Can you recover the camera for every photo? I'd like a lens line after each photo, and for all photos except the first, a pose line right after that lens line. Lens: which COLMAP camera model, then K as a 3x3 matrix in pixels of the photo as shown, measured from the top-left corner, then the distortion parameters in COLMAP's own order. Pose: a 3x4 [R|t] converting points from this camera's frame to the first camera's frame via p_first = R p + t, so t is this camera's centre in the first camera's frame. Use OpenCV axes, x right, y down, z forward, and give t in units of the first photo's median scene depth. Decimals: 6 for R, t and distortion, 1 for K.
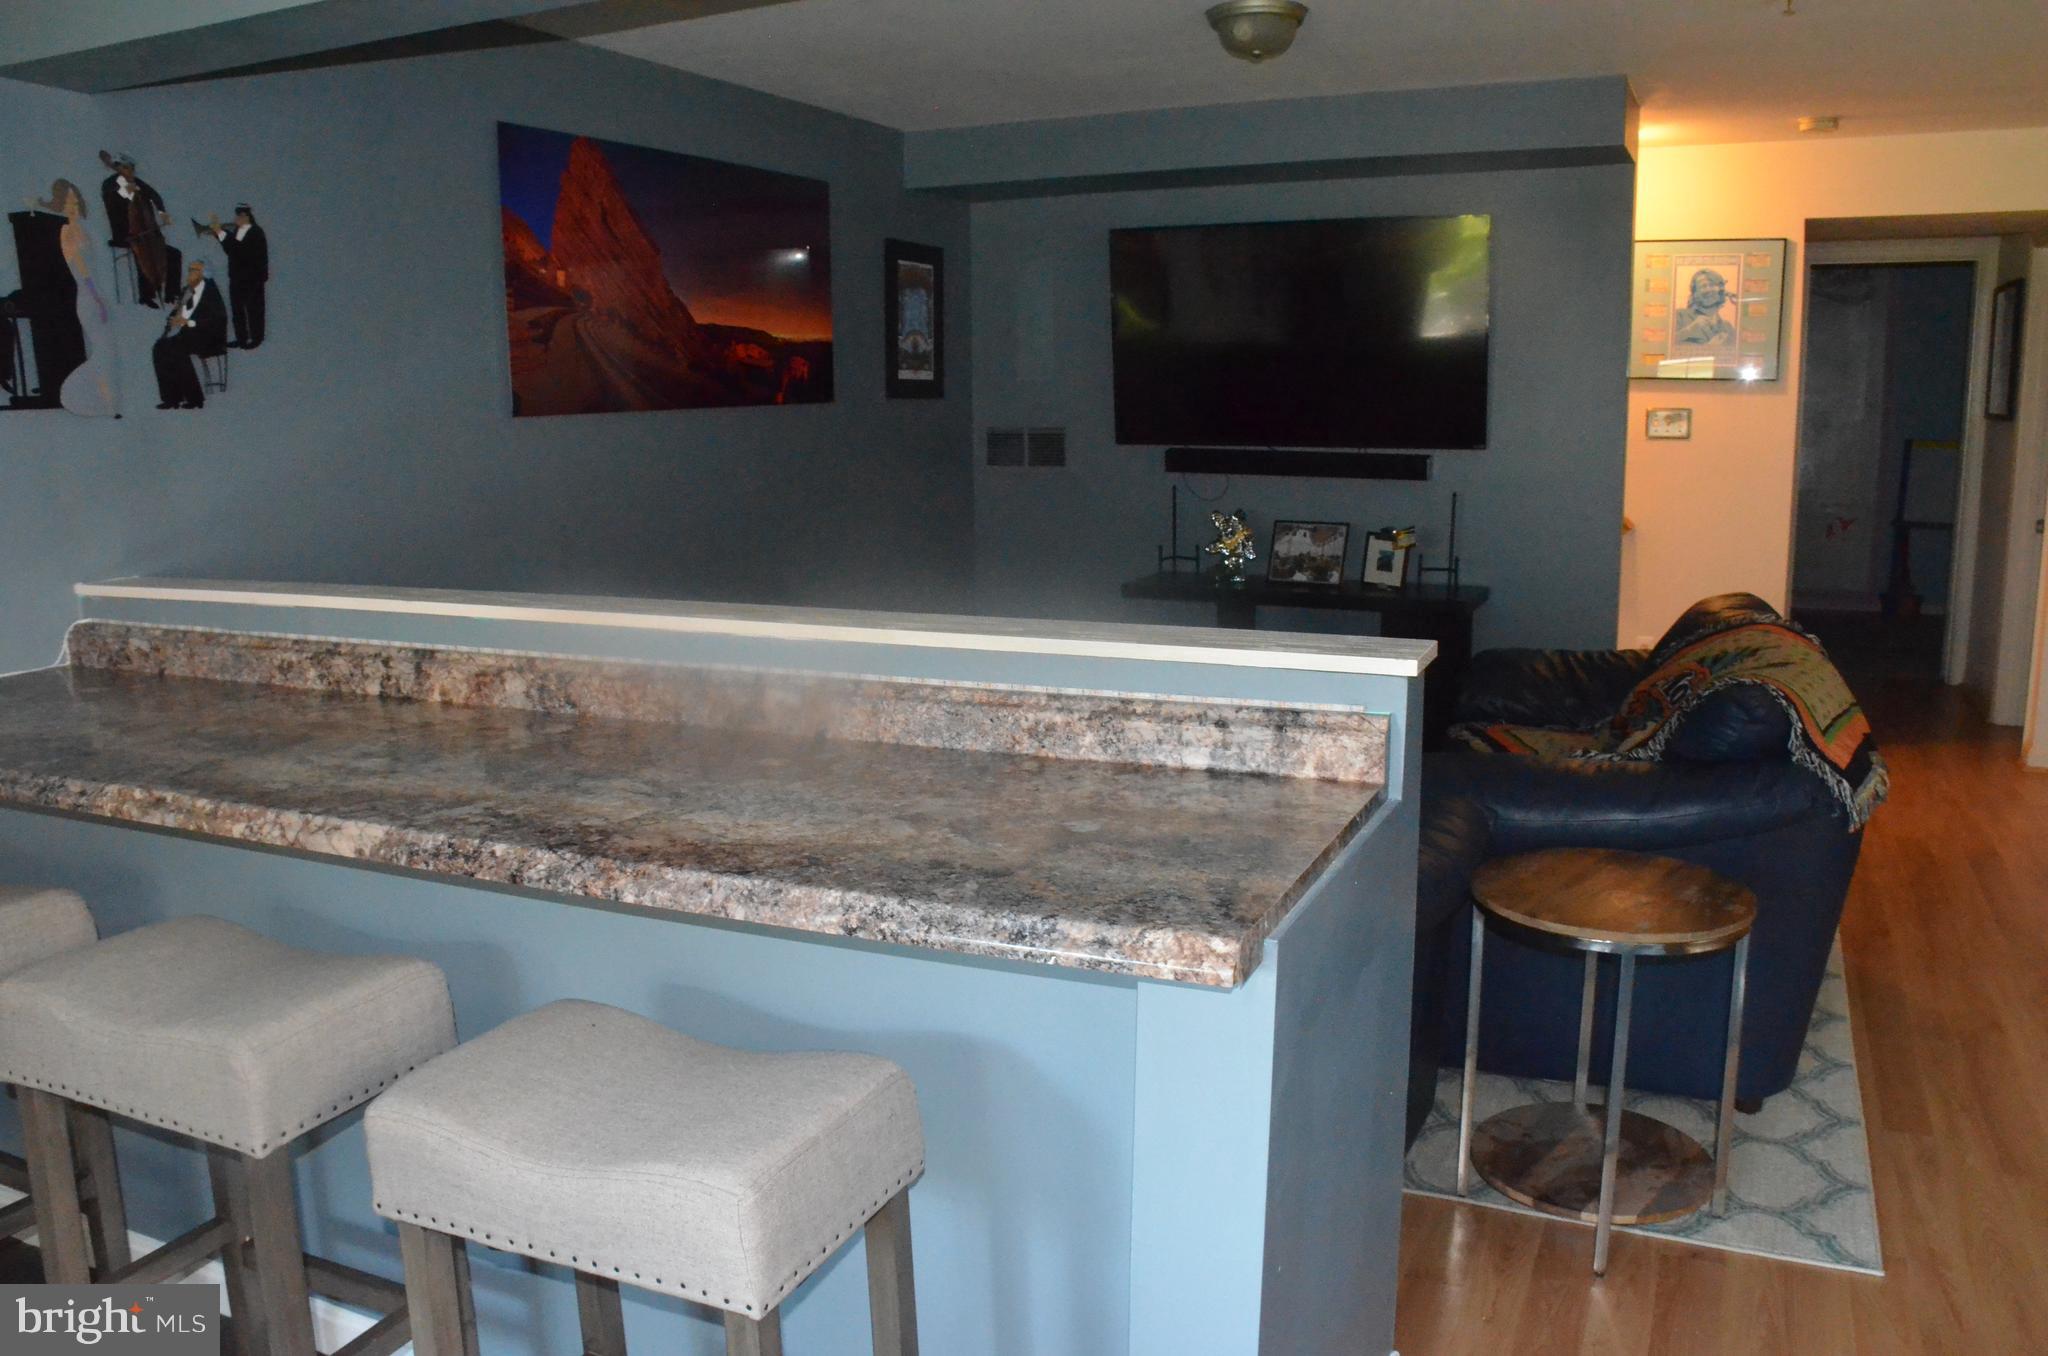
lens RADIAL K [[1587.8, 0, 1016.9], [0, 1587.8, 683.6], [0, 0, 1]] dist [-0.151830, 0.104251]
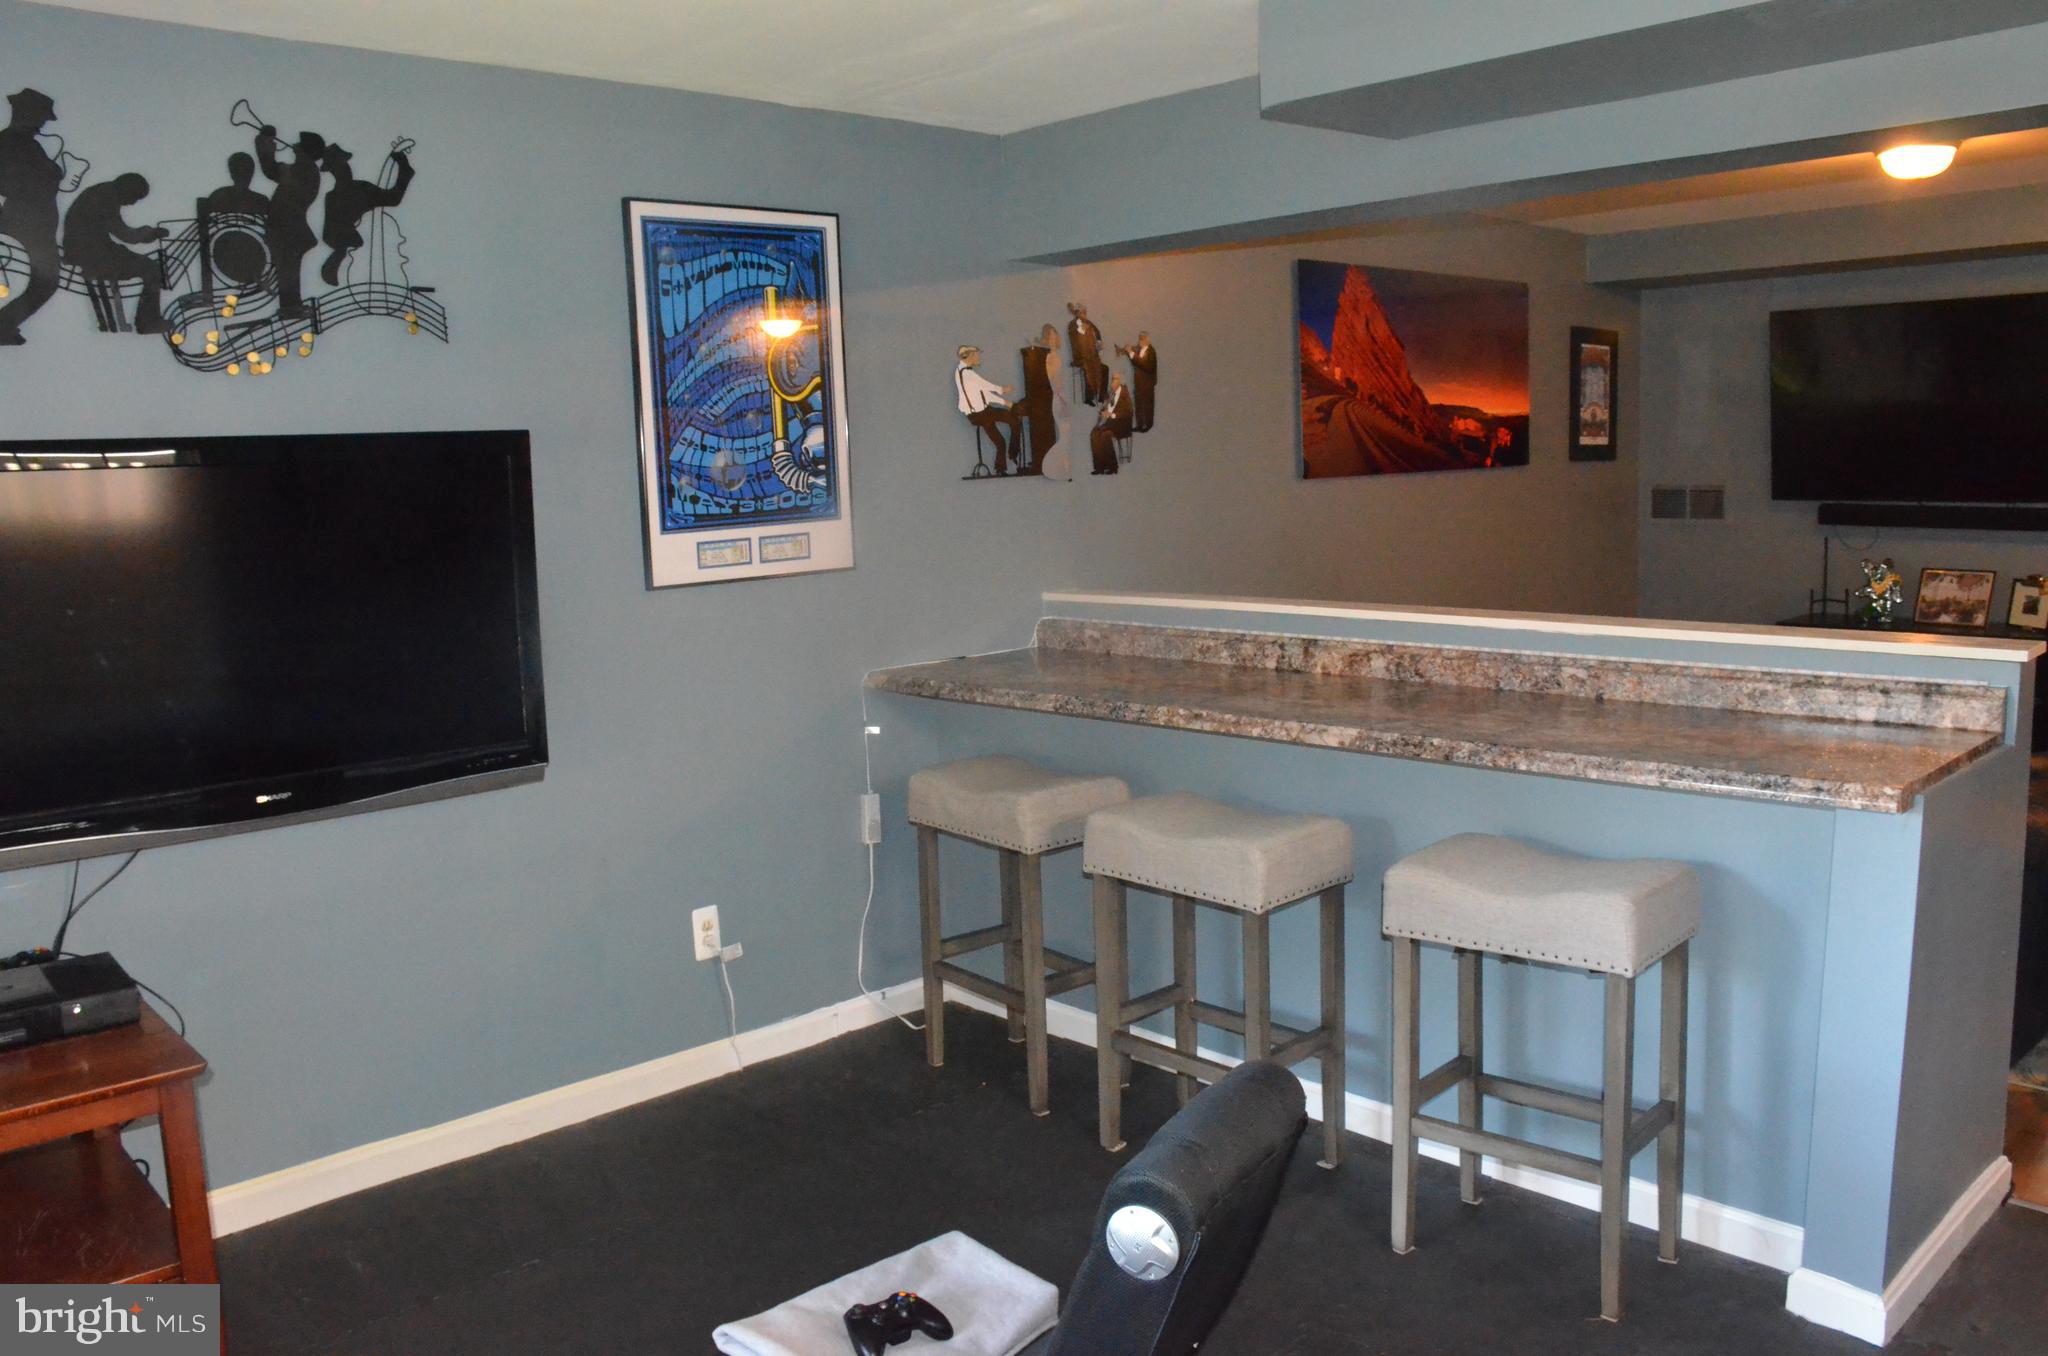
lens RADIAL K [[1587.8, 0, 1016.9], [0, 1587.8, 683.6], [0, 0, 1]] dist [-0.151830, 0.104251]
pose [[0.931513, 0.033075, -0.362200, -0.108238], [-0.043873, 0.998803, -0.021627, 0.079644], [0.361051, 0.036036, 0.931850, -0.620764]]
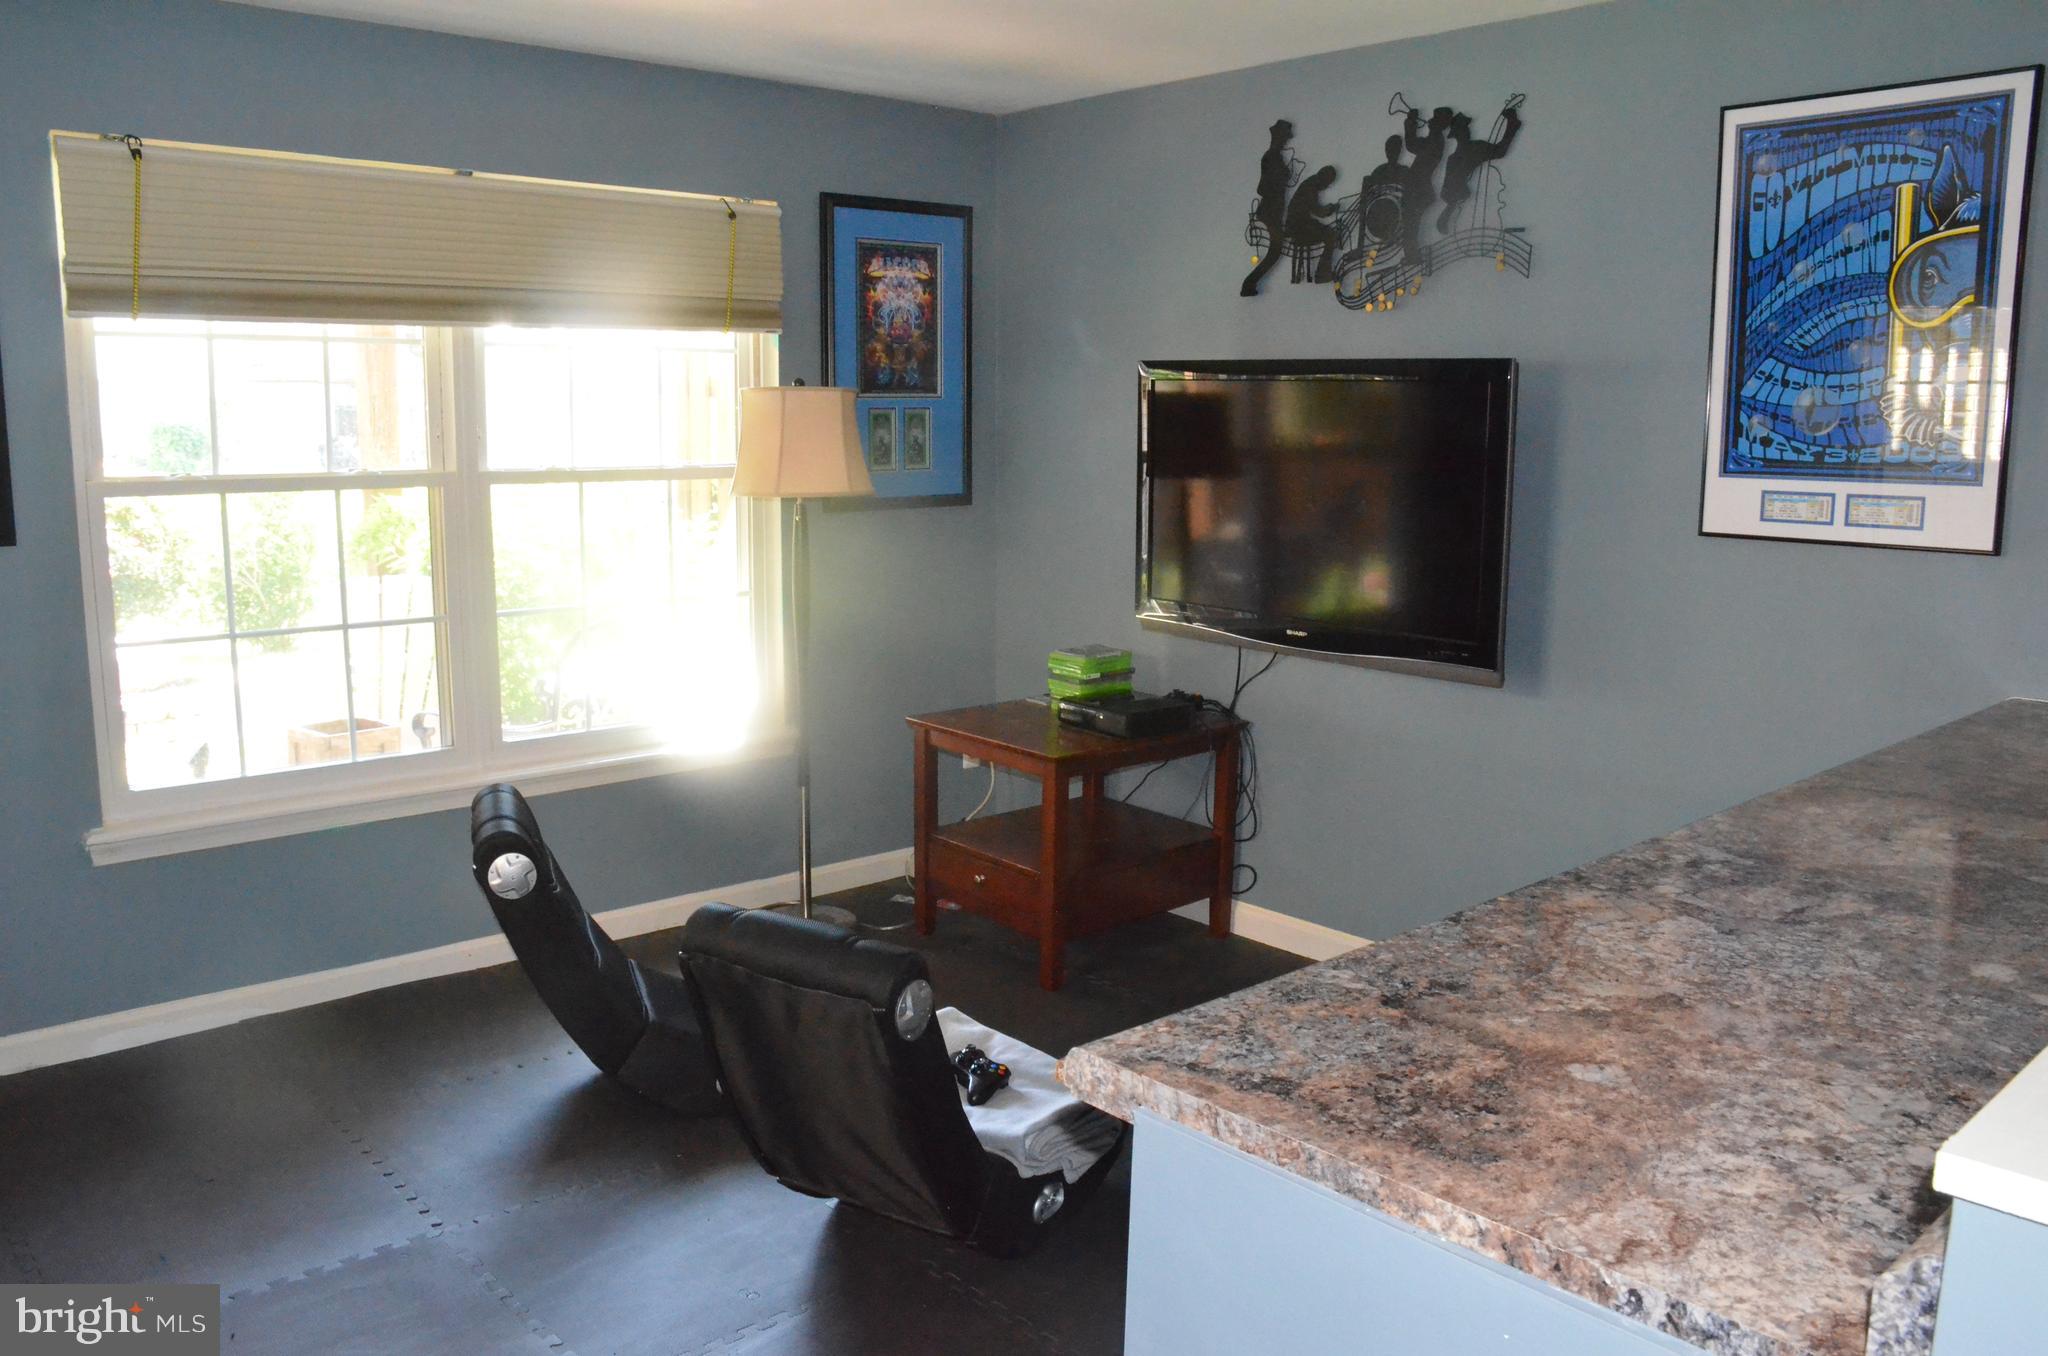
lens RADIAL K [[1587.8, 0, 1016.9], [0, 1587.8, 683.6], [0, 0, 1]] dist [-0.151830, 0.104251]
pose [[-0.397420, 0.162394, -0.903153, 0.596060], [-0.169056, 0.954412, 0.246002, -0.162829], [0.901930, 0.250450, -0.351849, 0.777758]]
